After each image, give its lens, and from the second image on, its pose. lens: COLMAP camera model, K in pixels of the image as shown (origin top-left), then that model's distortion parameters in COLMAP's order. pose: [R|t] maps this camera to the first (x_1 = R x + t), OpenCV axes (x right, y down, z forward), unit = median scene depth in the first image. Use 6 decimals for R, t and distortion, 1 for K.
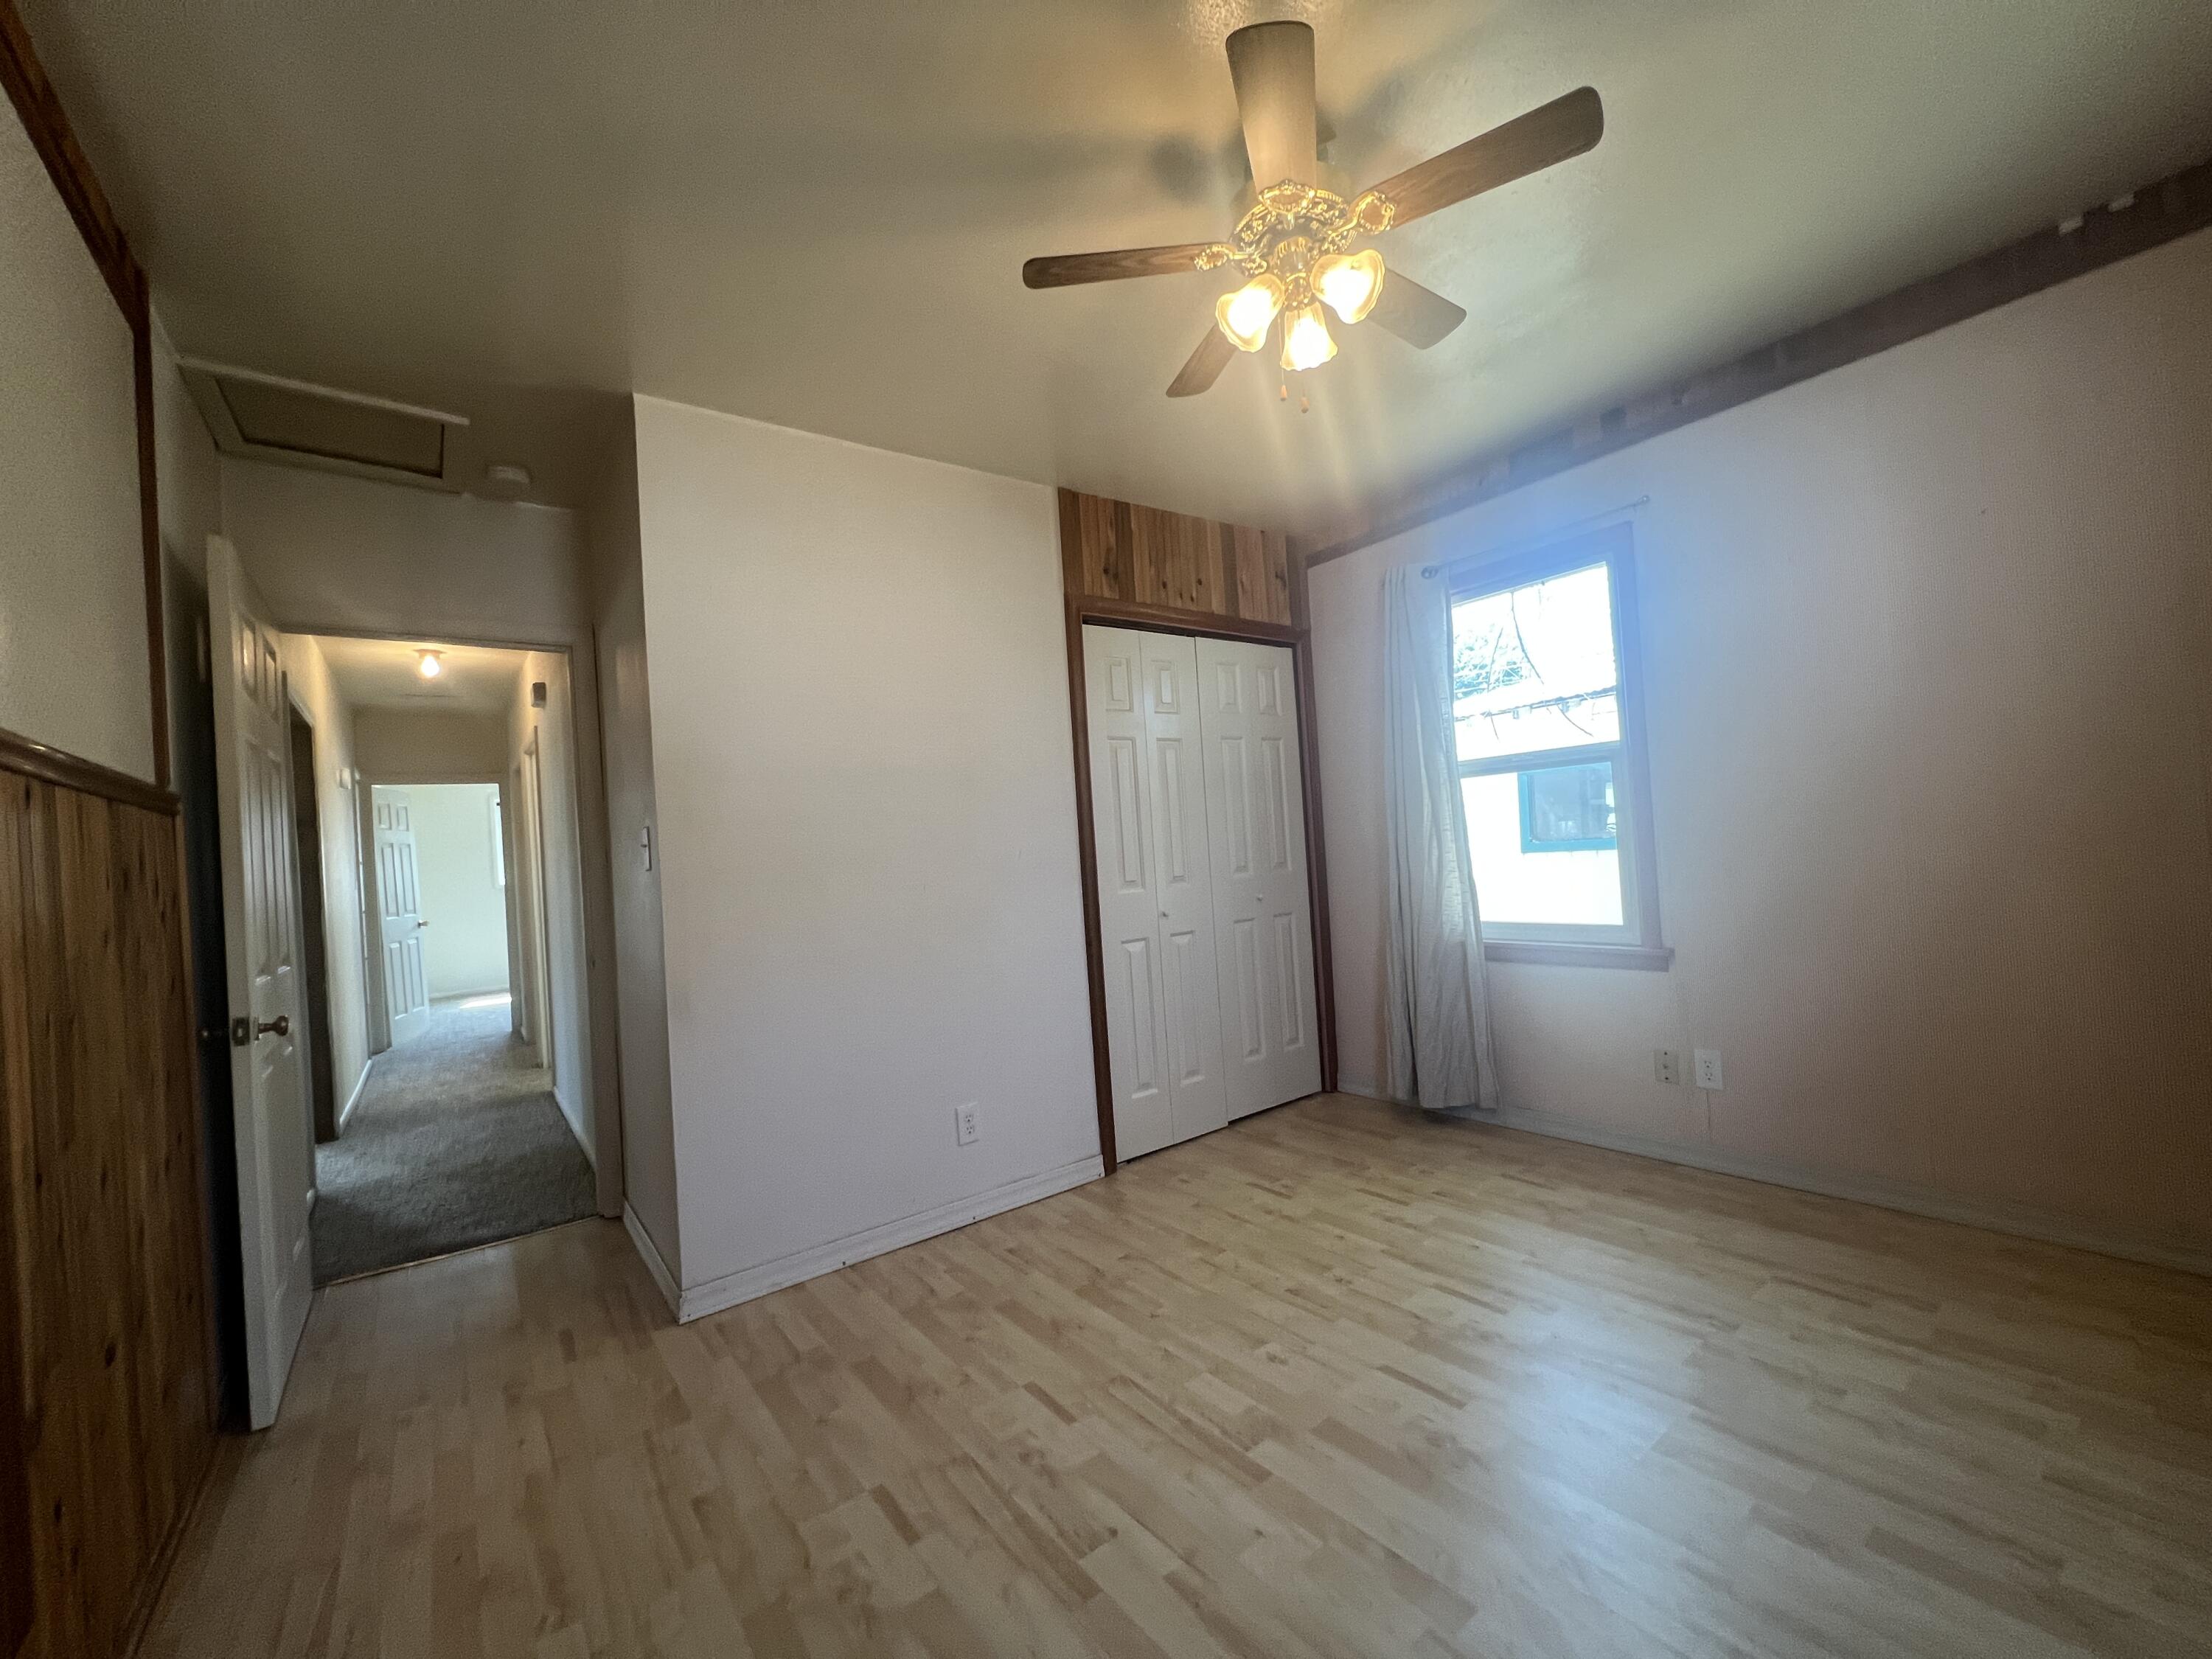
lens RADIAL K [[892.1, 0, 1109.4], [0, 892.1, 837.1], [0, 0, 1]] dist [-0.003749, 0.001448]
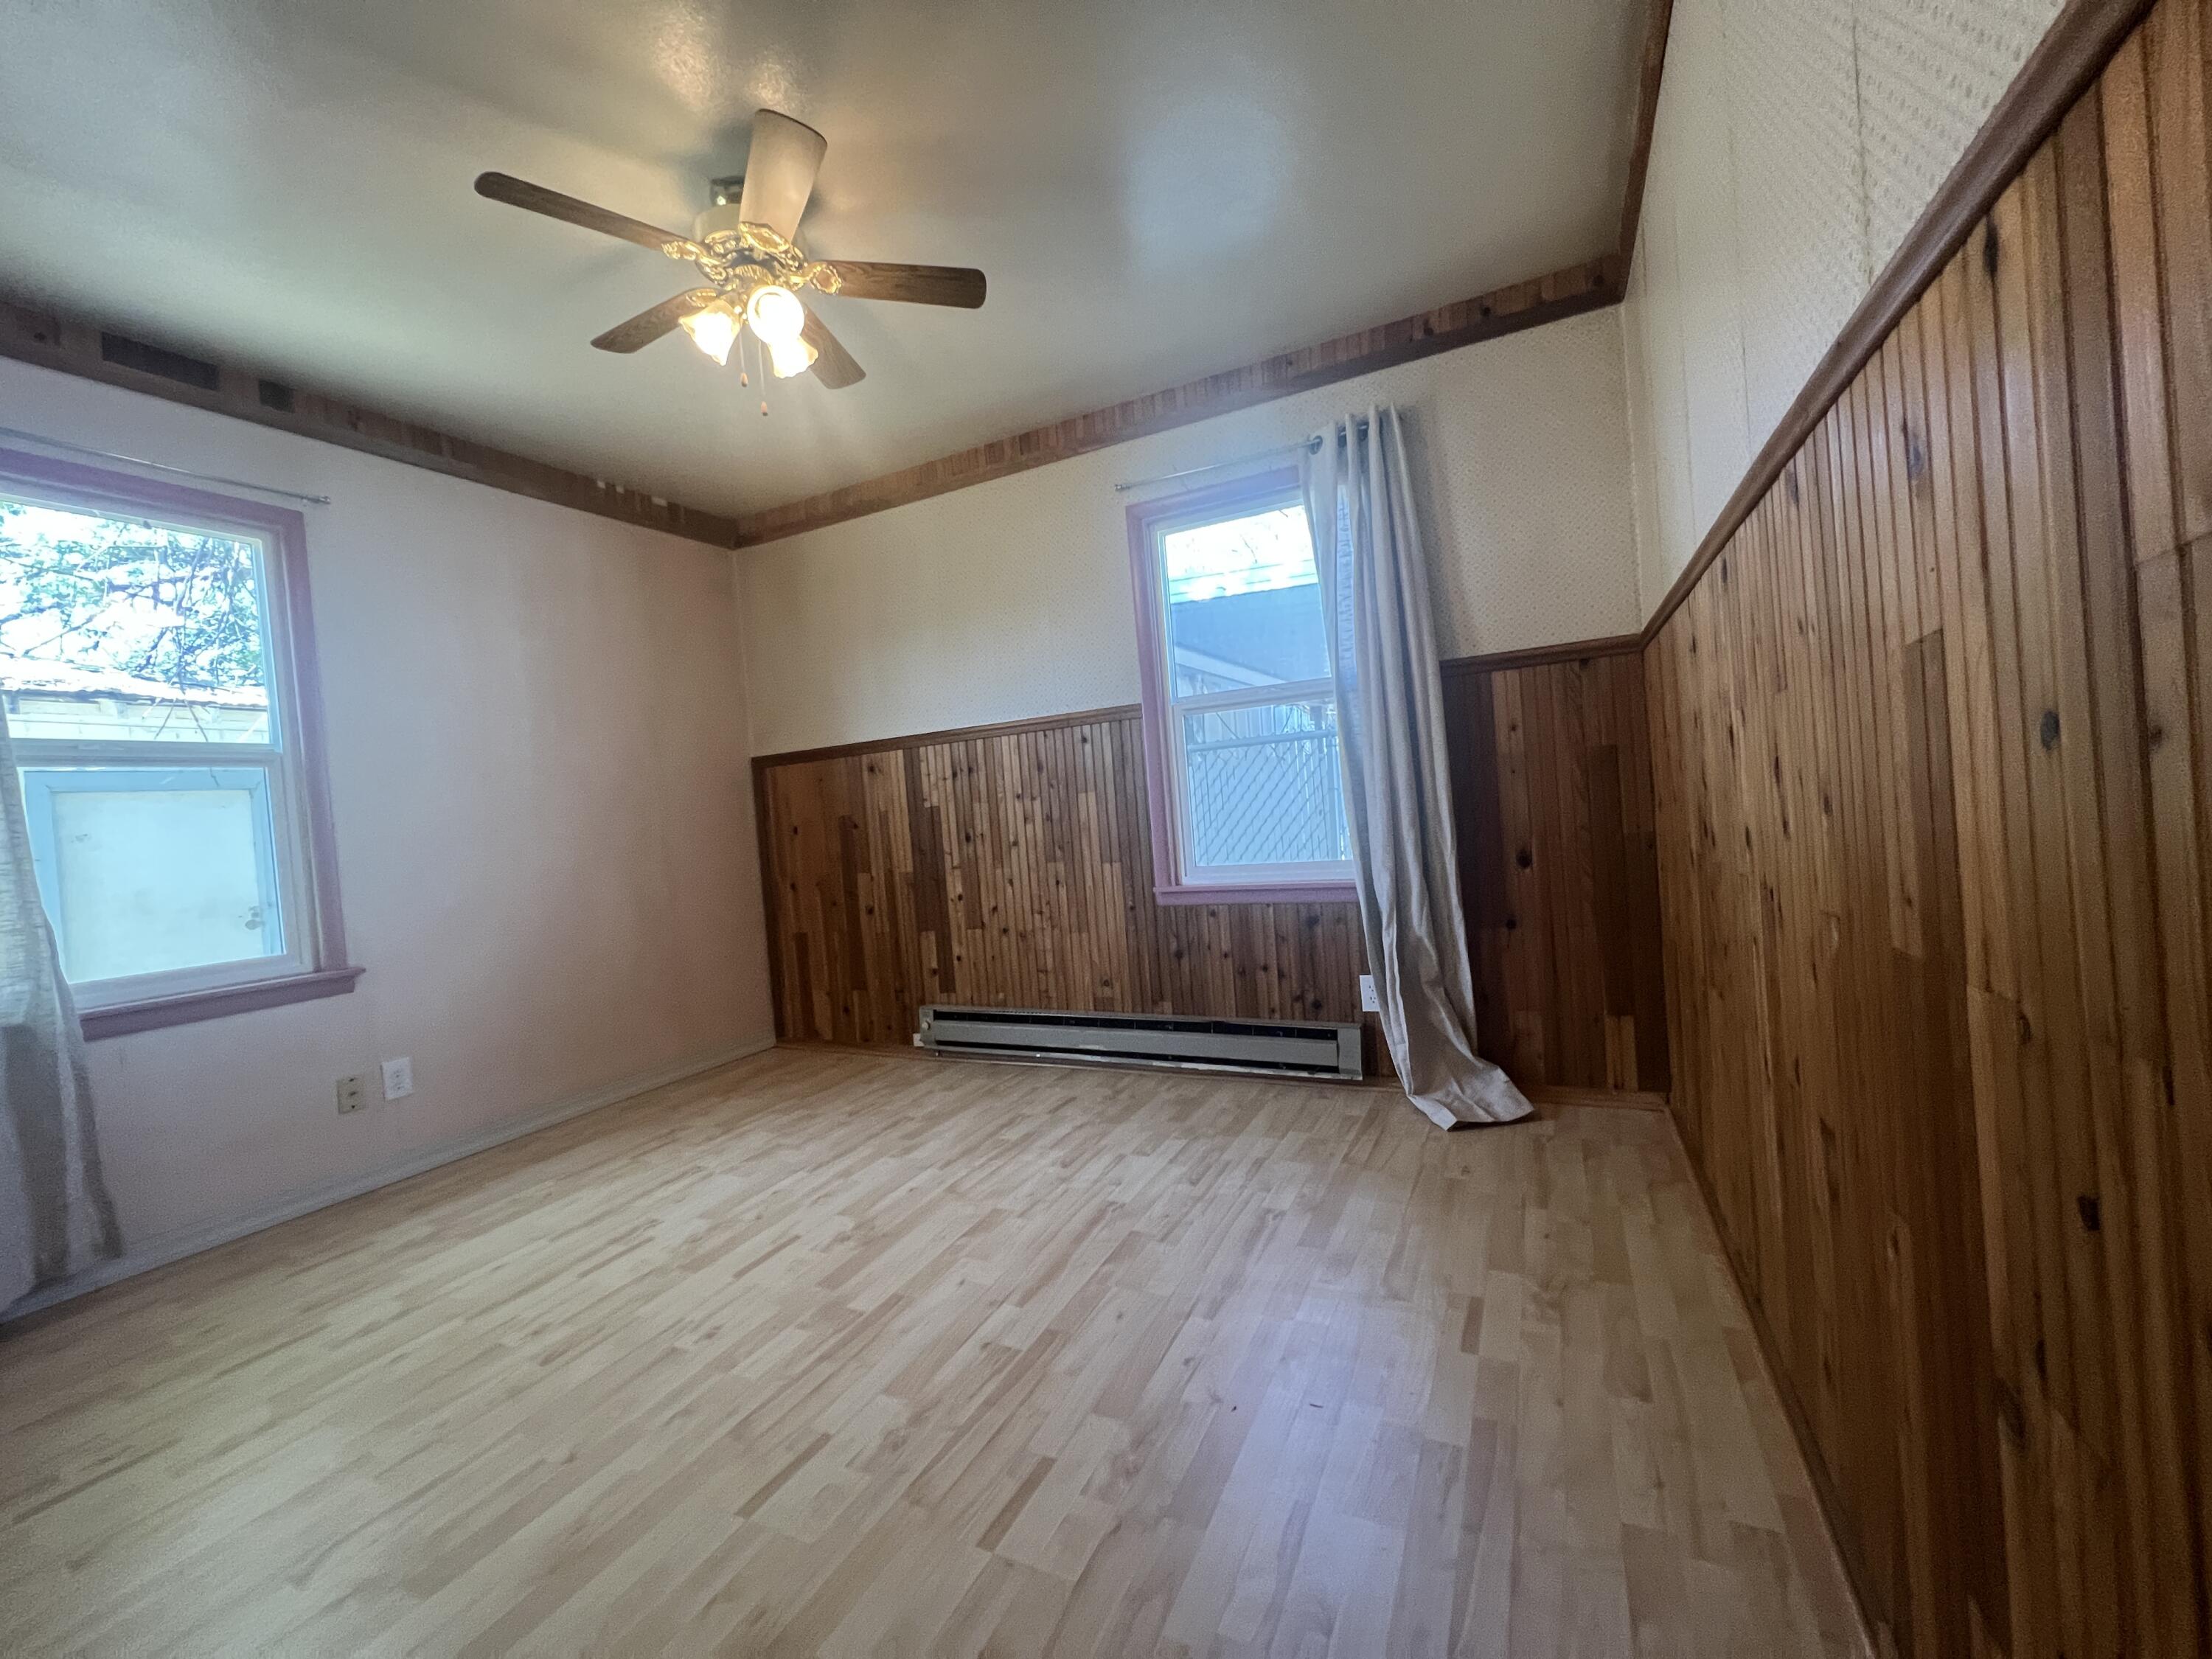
lens RADIAL K [[886.3, 0, 1097.2], [0, 886.3, 824.7], [0, 0, 1]] dist [-0.001210, 0.000248]
pose [[-0.429681, 0.084116, 0.899055, -0.829309], [0.099007, 0.994037, -0.045685, 0.135288], [-0.897537, 0.069383, -0.435447, 0.967108]]
